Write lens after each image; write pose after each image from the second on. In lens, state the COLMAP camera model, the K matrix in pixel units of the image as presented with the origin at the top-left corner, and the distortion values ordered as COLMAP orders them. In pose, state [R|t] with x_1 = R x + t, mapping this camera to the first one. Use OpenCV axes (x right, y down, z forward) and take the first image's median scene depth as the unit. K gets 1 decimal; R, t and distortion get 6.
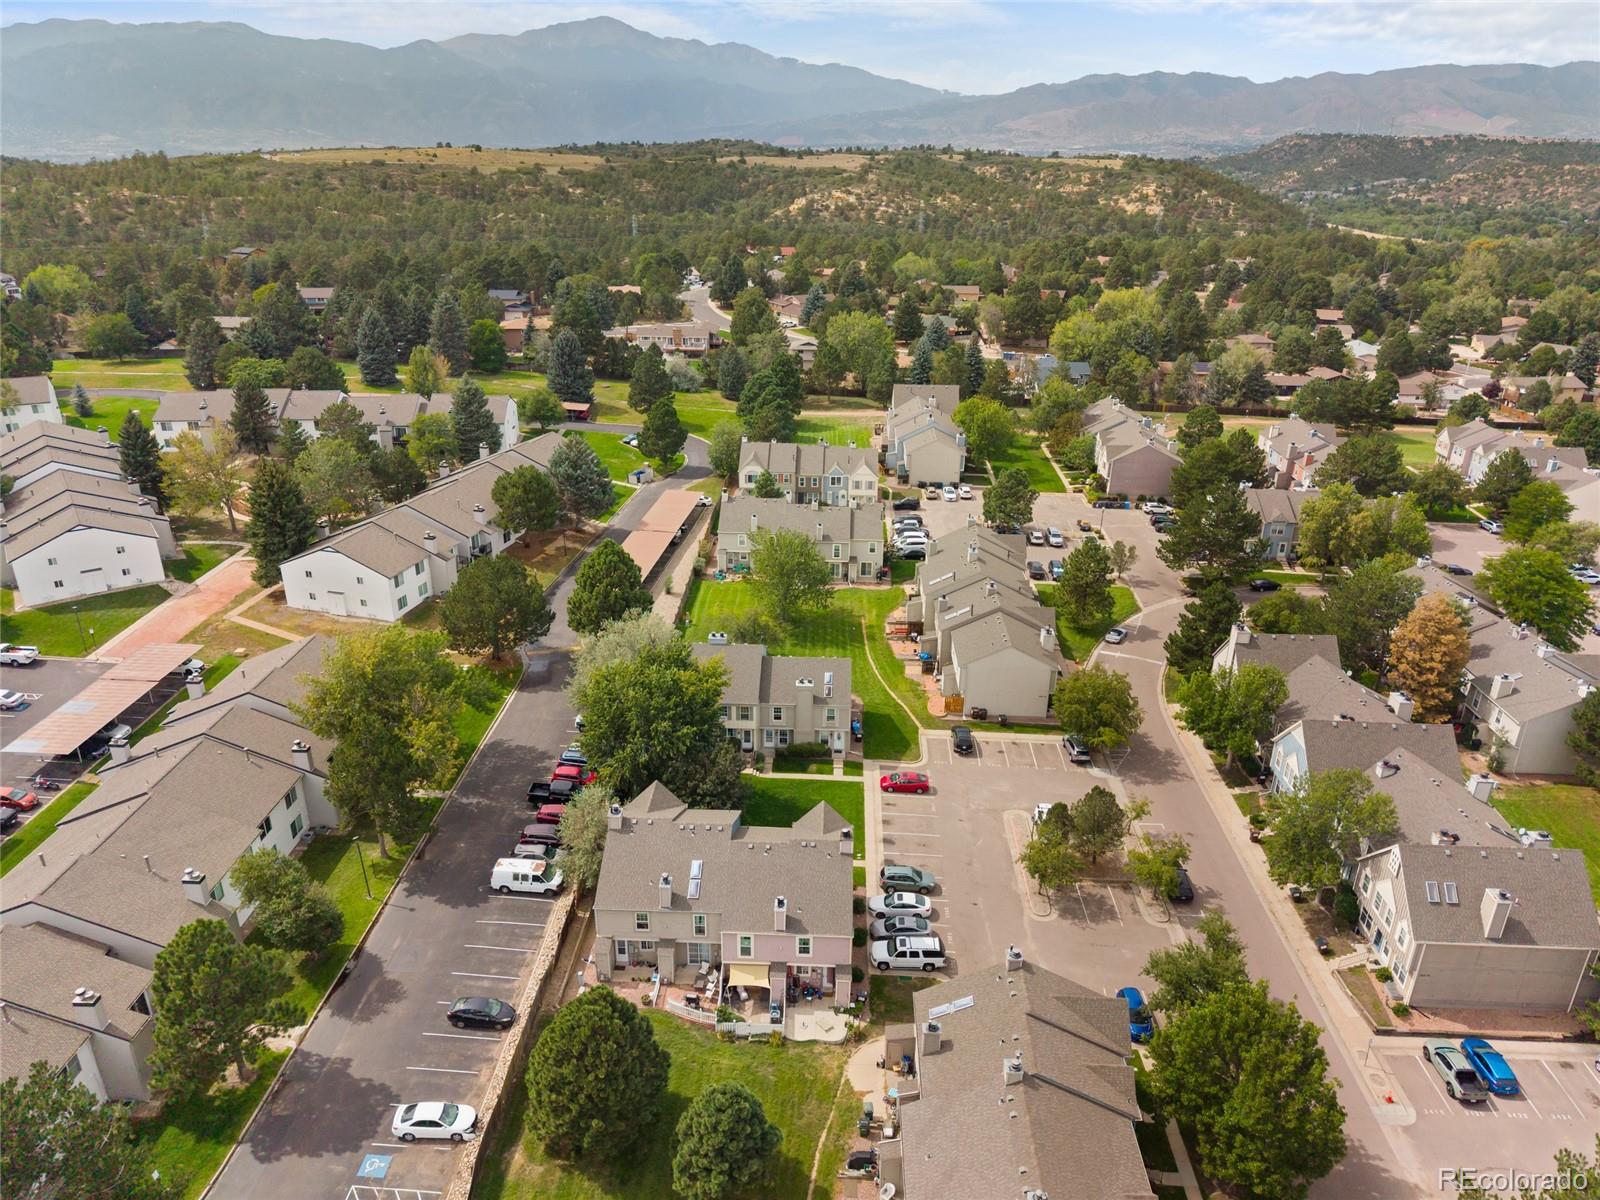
lens RADIAL K [[1055.9, 0, 800.0], [0, 1055.9, 600.0], [0, 0, 1]] dist [0.047785, -0.029518]
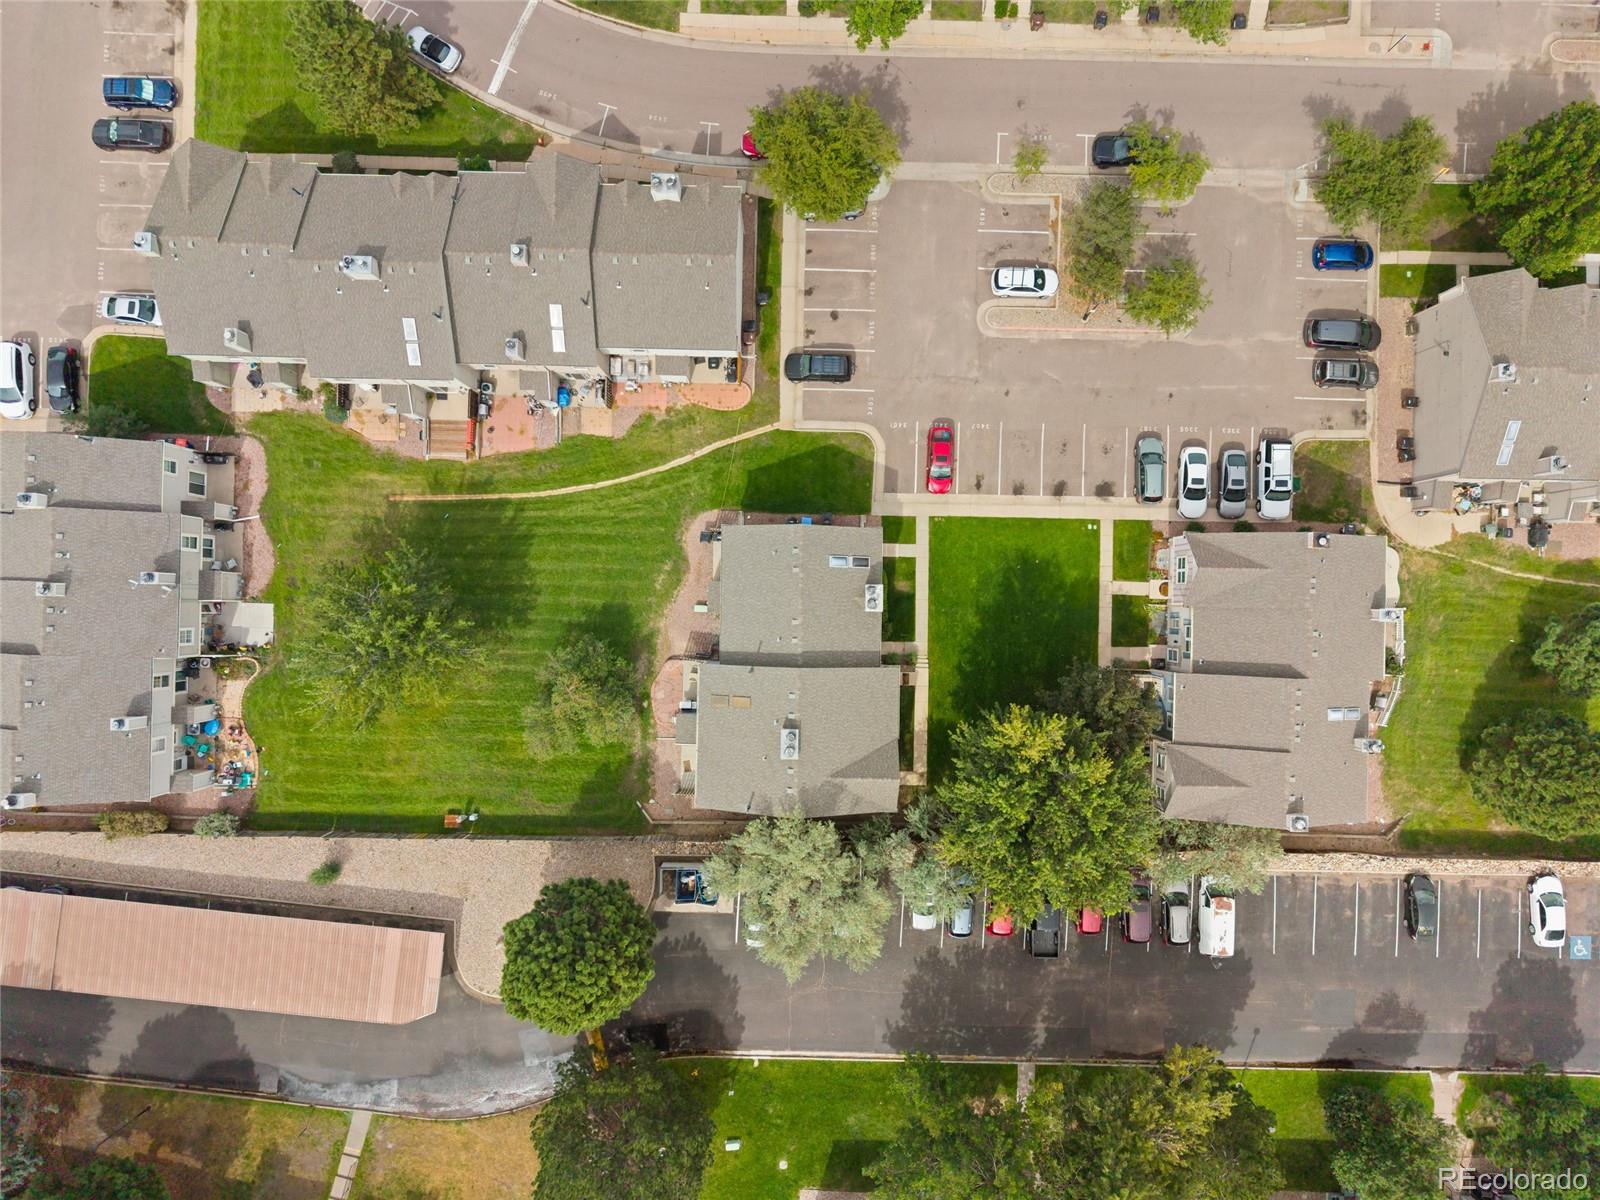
lens RADIAL K [[1100.5, 0, 800.0], [0, 1100.5, 600.0], [0, 0, 1]] dist [0.008878, -0.001520]
pose [[-0.022476, -0.999634, -0.015035, 0.013793], [0.411164, -0.022951, 0.911273, -0.501555], [-0.911284, 0.014300, 0.411529, 0.689230]]
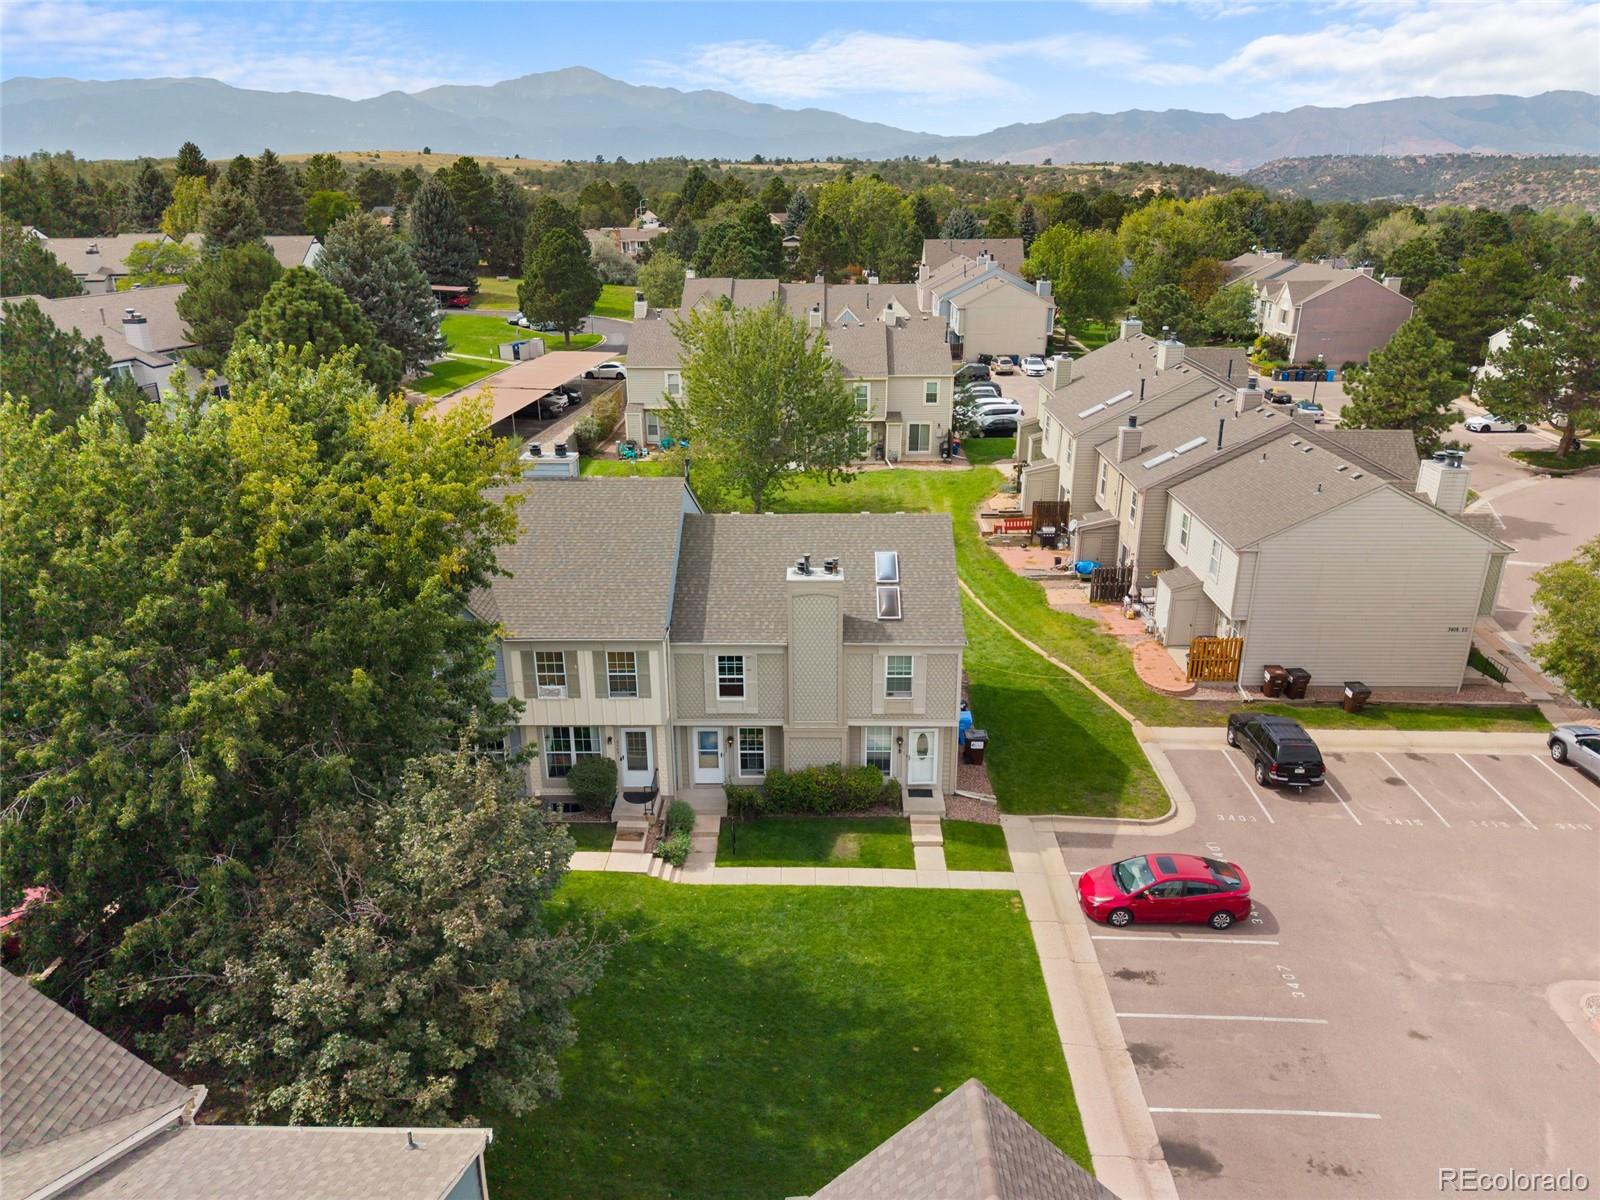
lens RADIAL K [[1100.5, 0, 800.0], [0, 1100.5, 600.0], [0, 0, 1]] dist [0.008878, -0.001520]
pose [[0.999708, -0.020854, 0.012233, -0.003780], [0.021349, 0.998897, -0.041832, 0.090682], [-0.011347, 0.042081, 0.999050, 0.613529]]
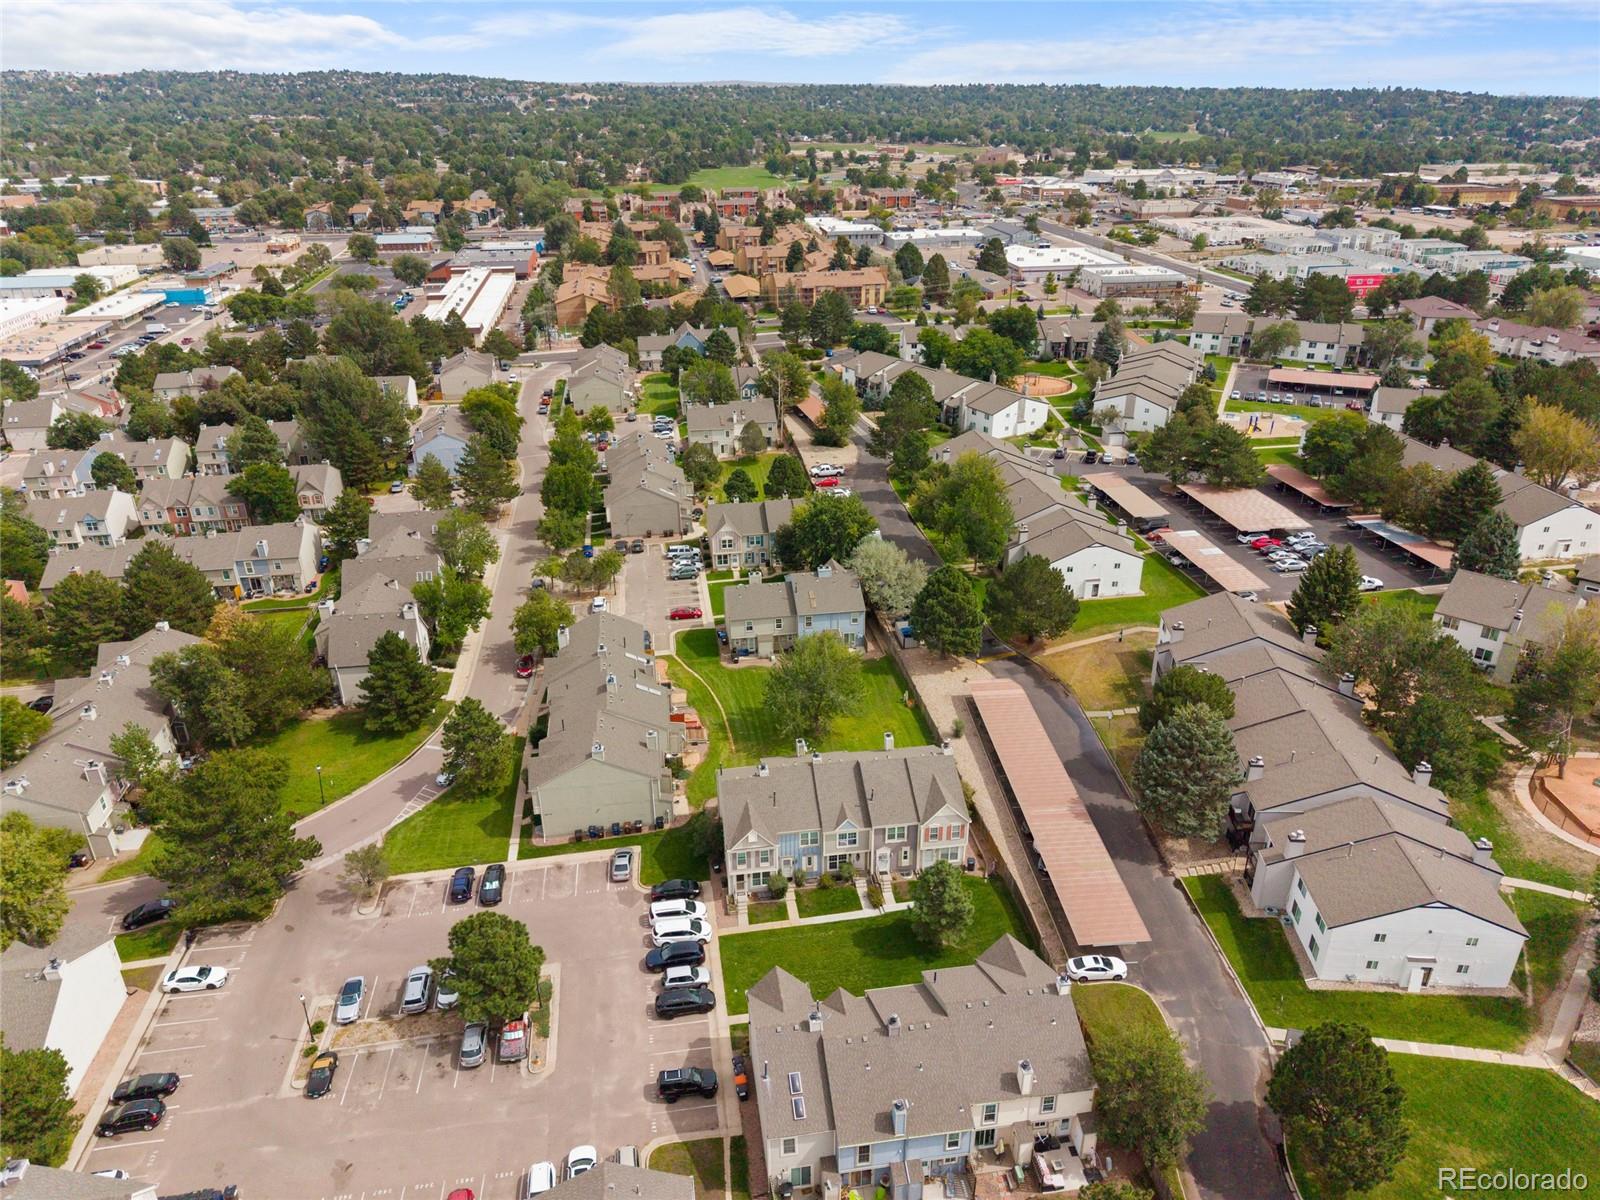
lens RADIAL K [[1100.5, 0, 800.0], [0, 1100.5, 600.0], [0, 0, 1]] dist [0.008878, -0.001520]
pose [[-0.980896, 0.098264, -0.167892, 0.182921], [-0.059151, 0.671527, 0.738615, -0.937322], [0.185323, 0.734436, -0.652886, 1.849089]]
